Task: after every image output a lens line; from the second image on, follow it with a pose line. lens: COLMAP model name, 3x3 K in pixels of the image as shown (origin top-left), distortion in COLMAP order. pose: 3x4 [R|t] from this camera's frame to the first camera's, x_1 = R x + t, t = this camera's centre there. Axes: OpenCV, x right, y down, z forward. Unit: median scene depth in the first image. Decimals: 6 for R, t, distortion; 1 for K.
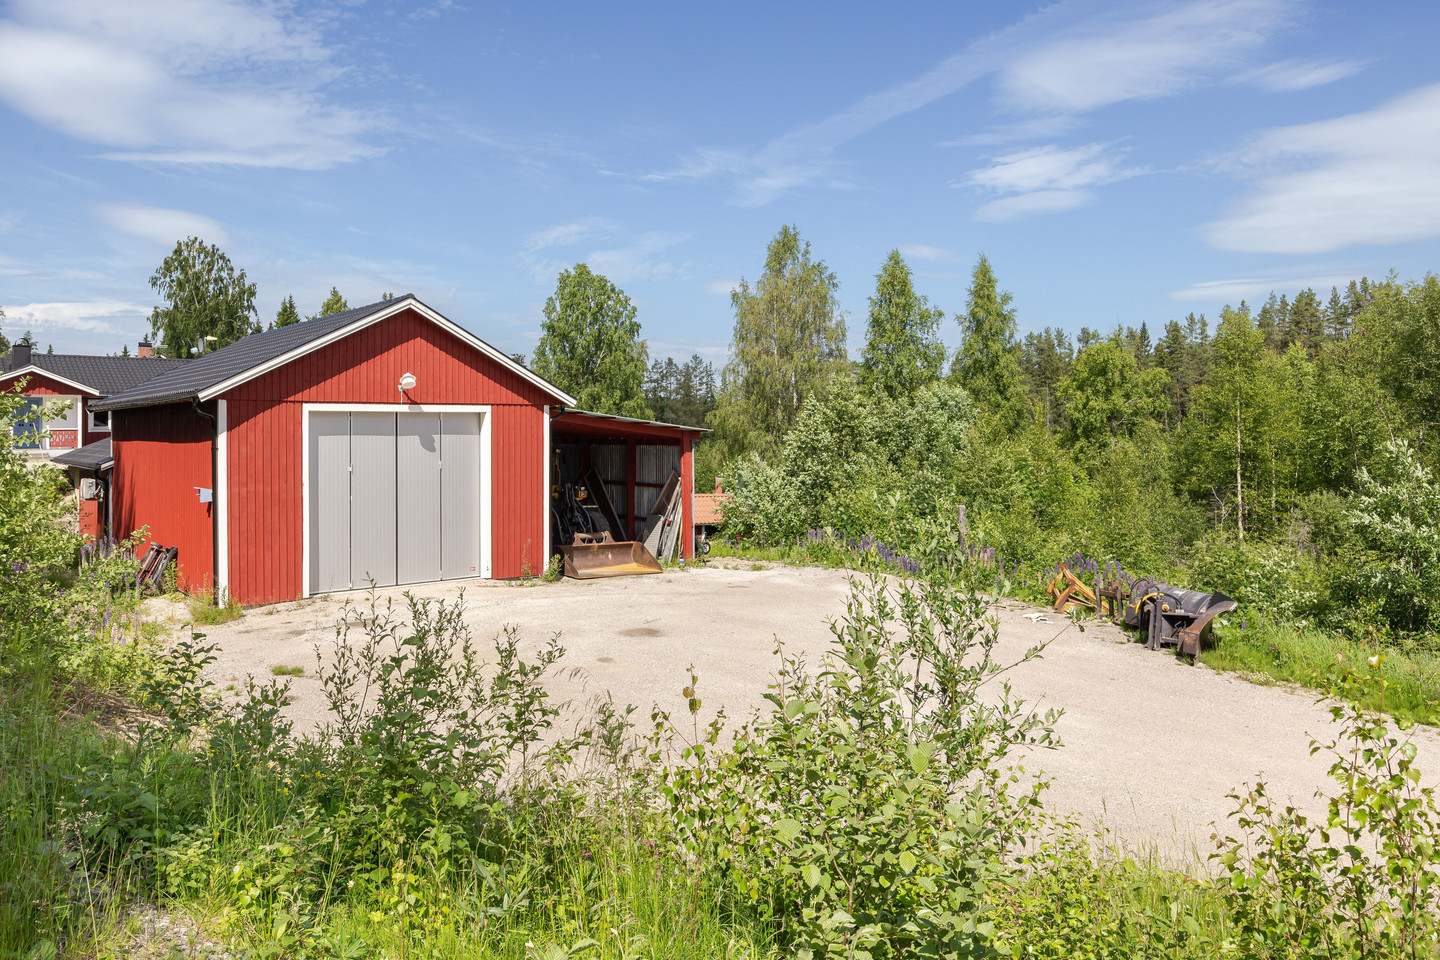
lens RADIAL K [[1033.0, 0, 719.1], [0, 1033.0, 484.9], [0, 0, 1]] dist [0.000462, -0.012237]
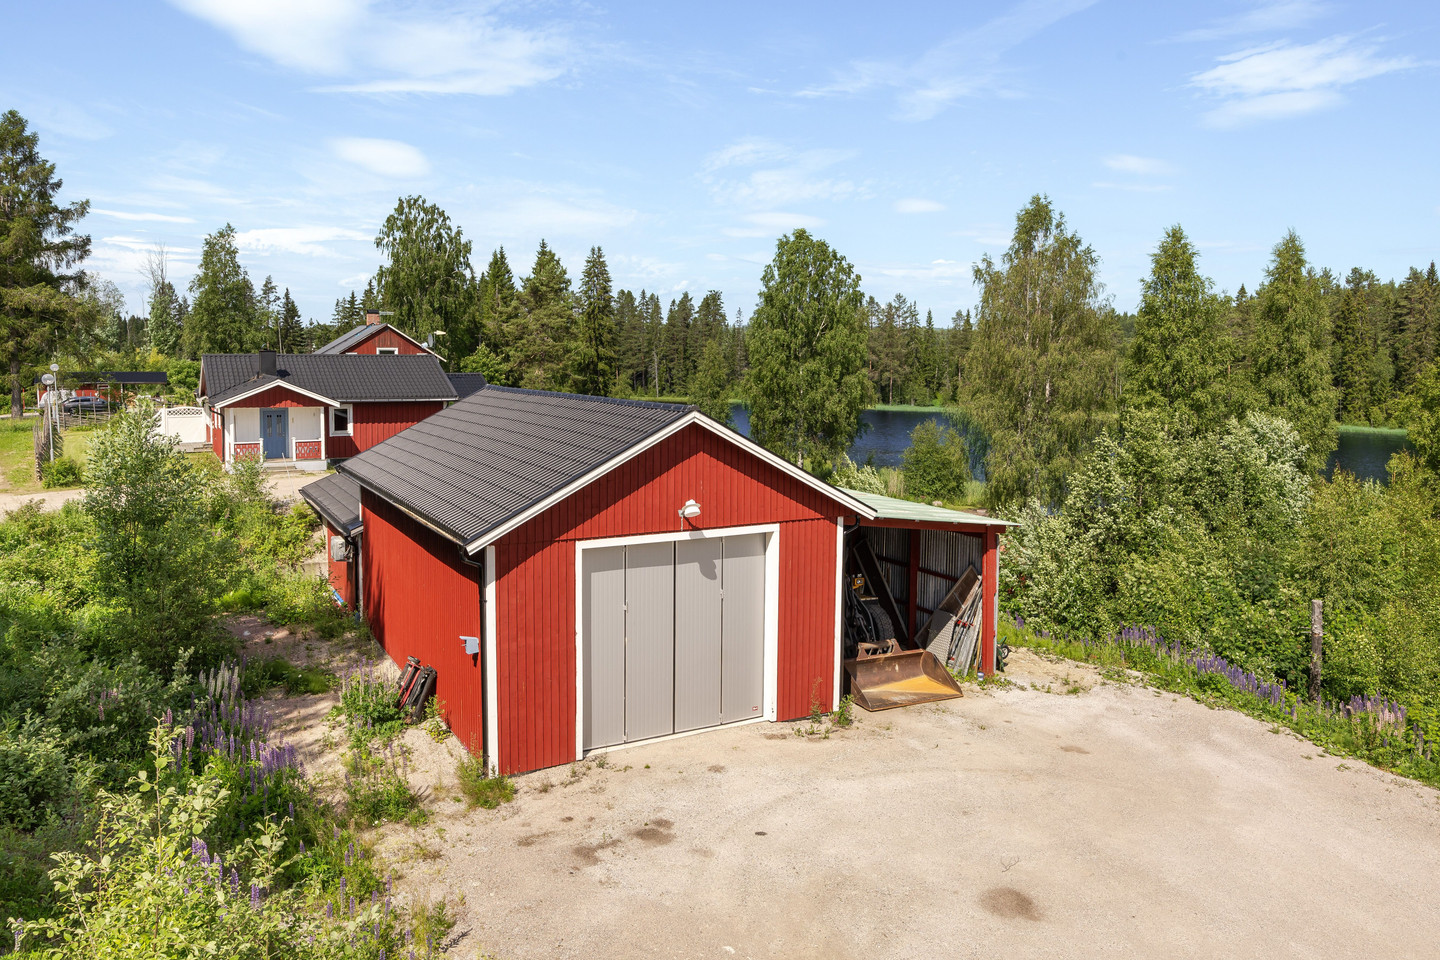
lens RADIAL K [[1033.0, 0, 719.1], [0, 1033.0, 478.1], [0, 0, 1]] dist [0.000462, -0.012237]
pose [[0.983671, 0.020425, -0.178814, -0.096019], [-0.008717, 0.997780, 0.066017, -0.138309], [0.179766, -0.063380, 0.981666, 0.128263]]
